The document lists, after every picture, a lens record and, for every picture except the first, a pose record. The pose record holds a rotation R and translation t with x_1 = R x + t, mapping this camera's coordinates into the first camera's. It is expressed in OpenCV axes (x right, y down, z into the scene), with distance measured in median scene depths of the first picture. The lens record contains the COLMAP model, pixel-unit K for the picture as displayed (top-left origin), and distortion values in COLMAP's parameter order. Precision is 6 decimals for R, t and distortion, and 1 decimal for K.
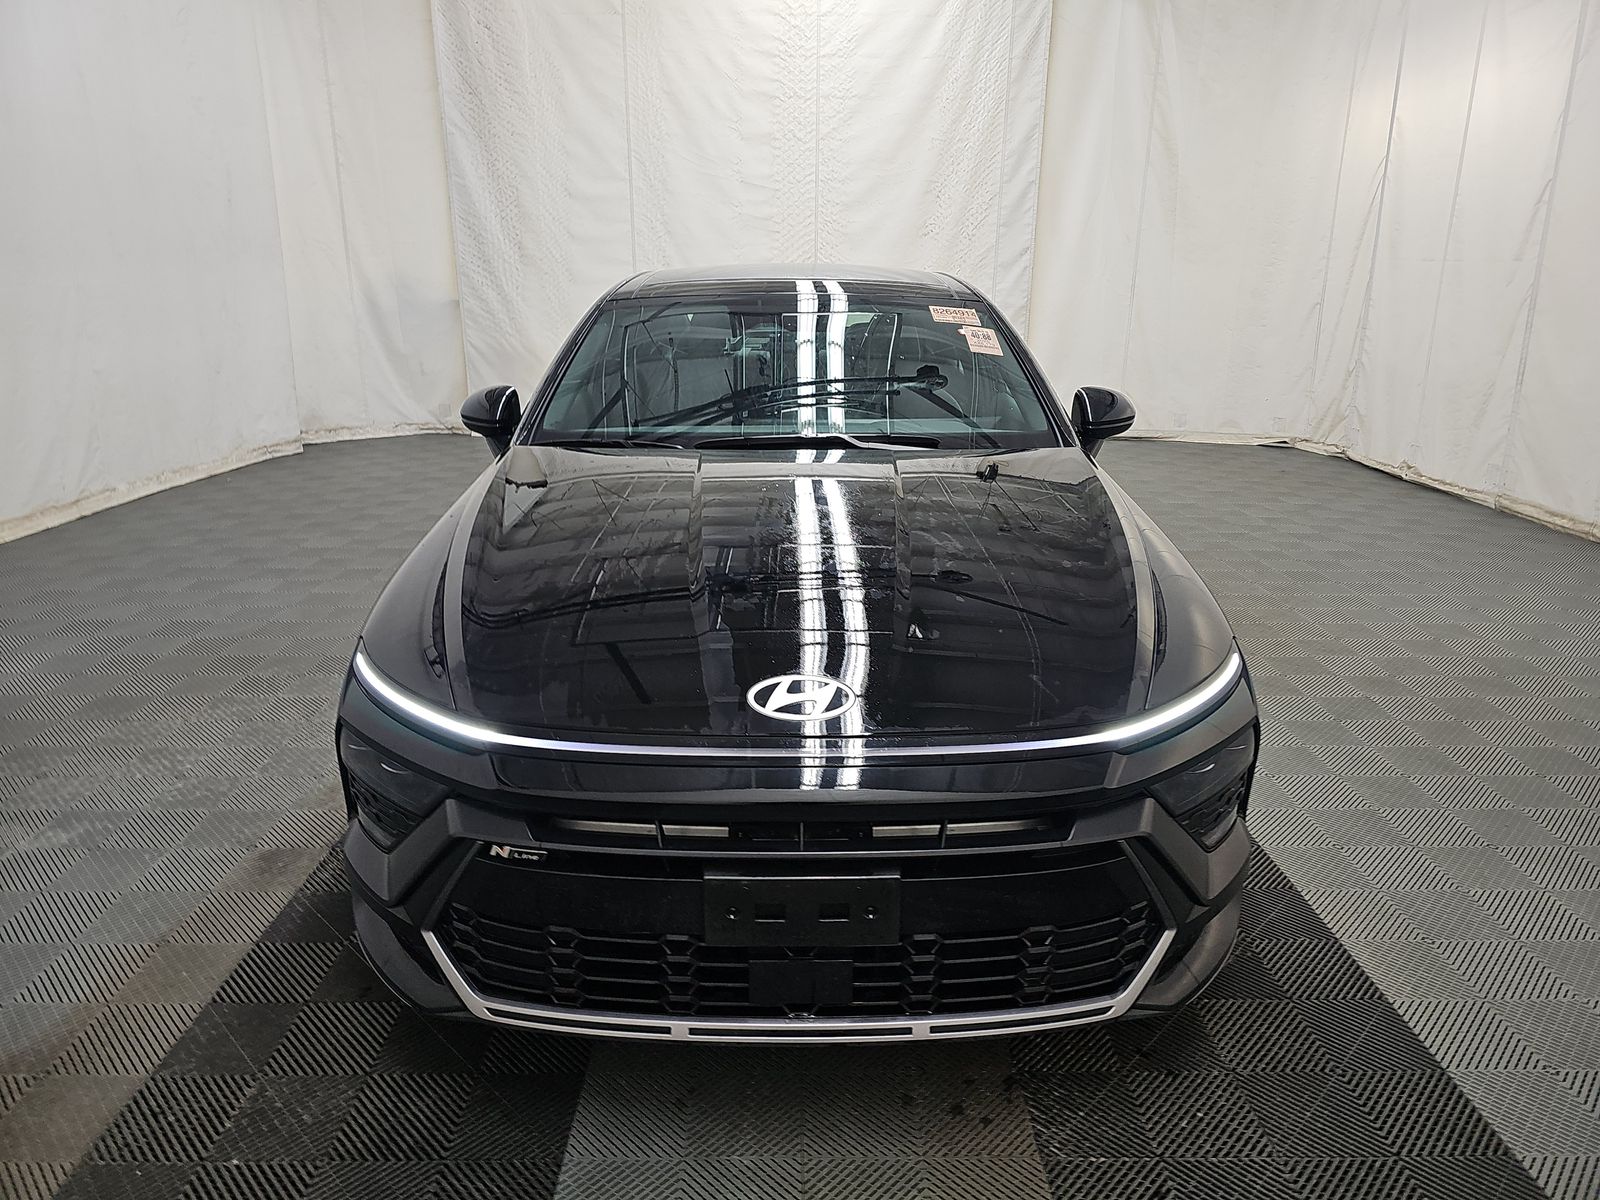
lens RADIAL K [[1061.4, 0, 814.7], [0, 1061.4, 590.9], [0, 0, 1]] dist [0.035238, -0.029708]
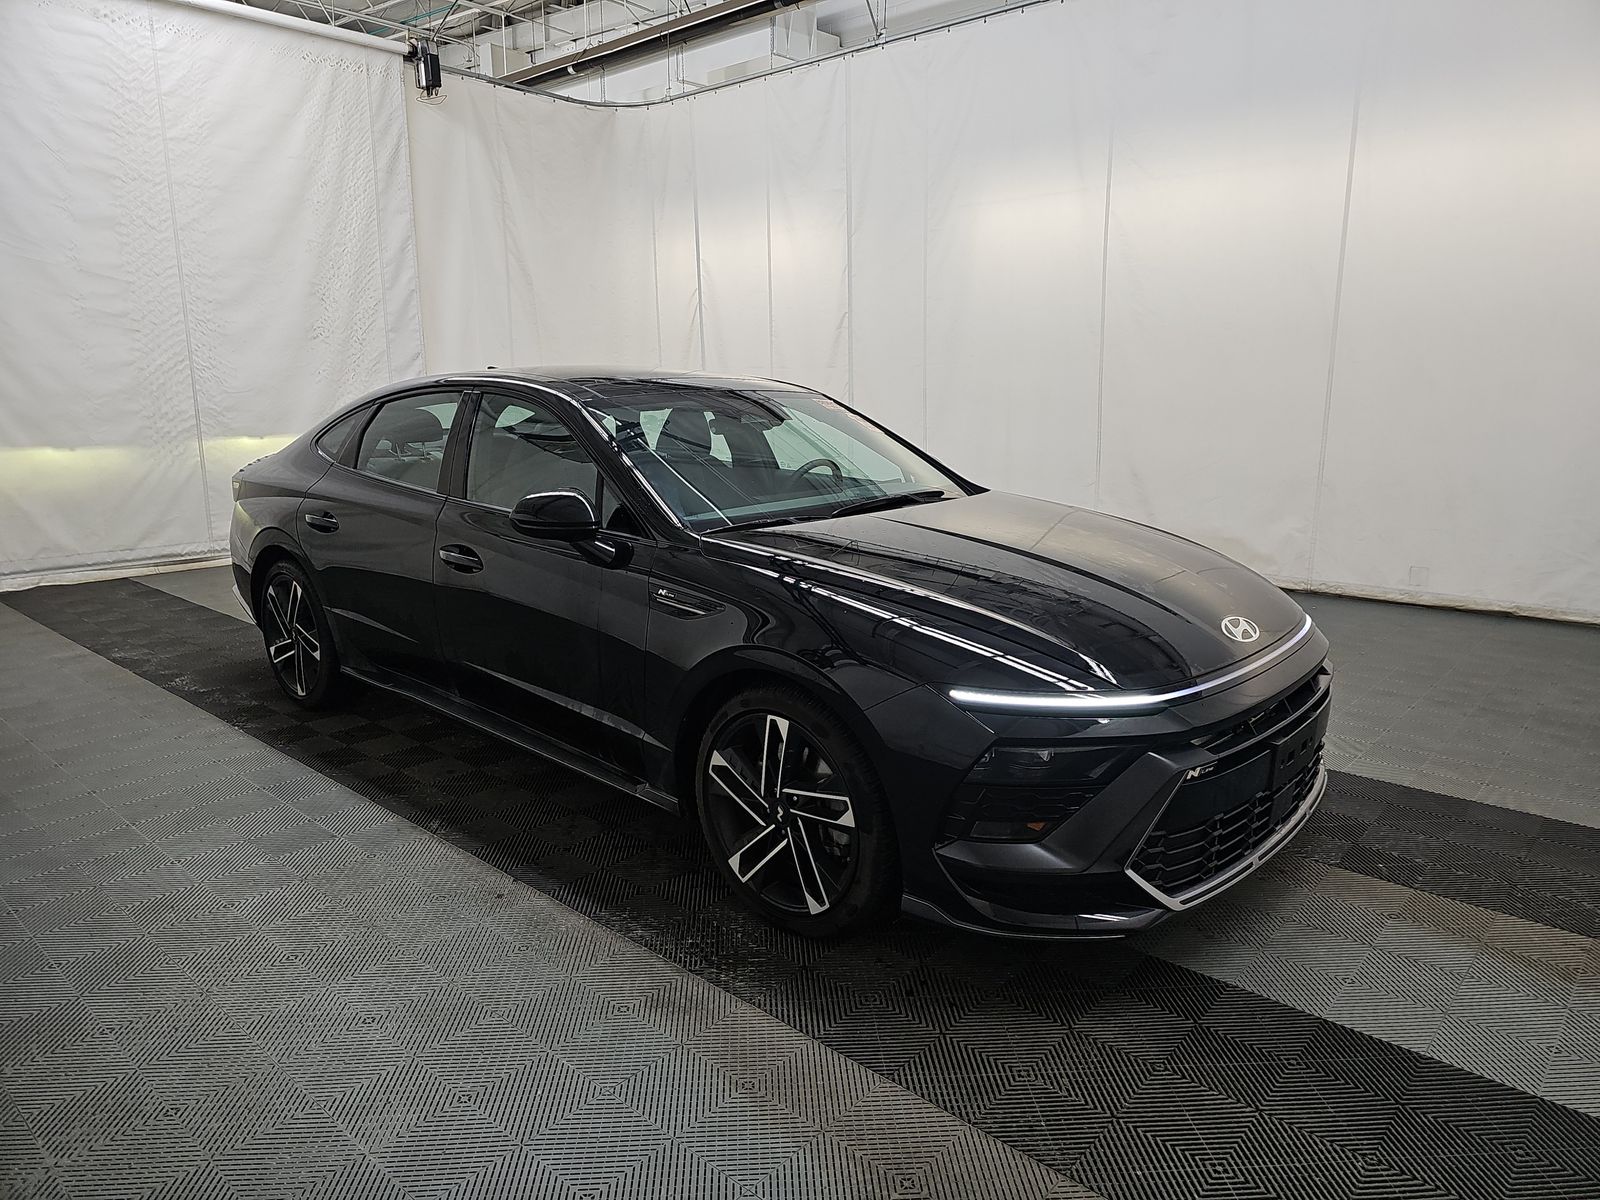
lens RADIAL K [[1061.4, 0, 813.2], [0, 1061.4, 589.9], [0, 0, 1]] dist [0.035238, -0.029708]
pose [[0.669044, -0.152471, 0.727415, -0.334186], [0.221490, 0.975162, 0.000685, -0.020544], [-0.709452, 0.160657, 0.686198, 0.075809]]
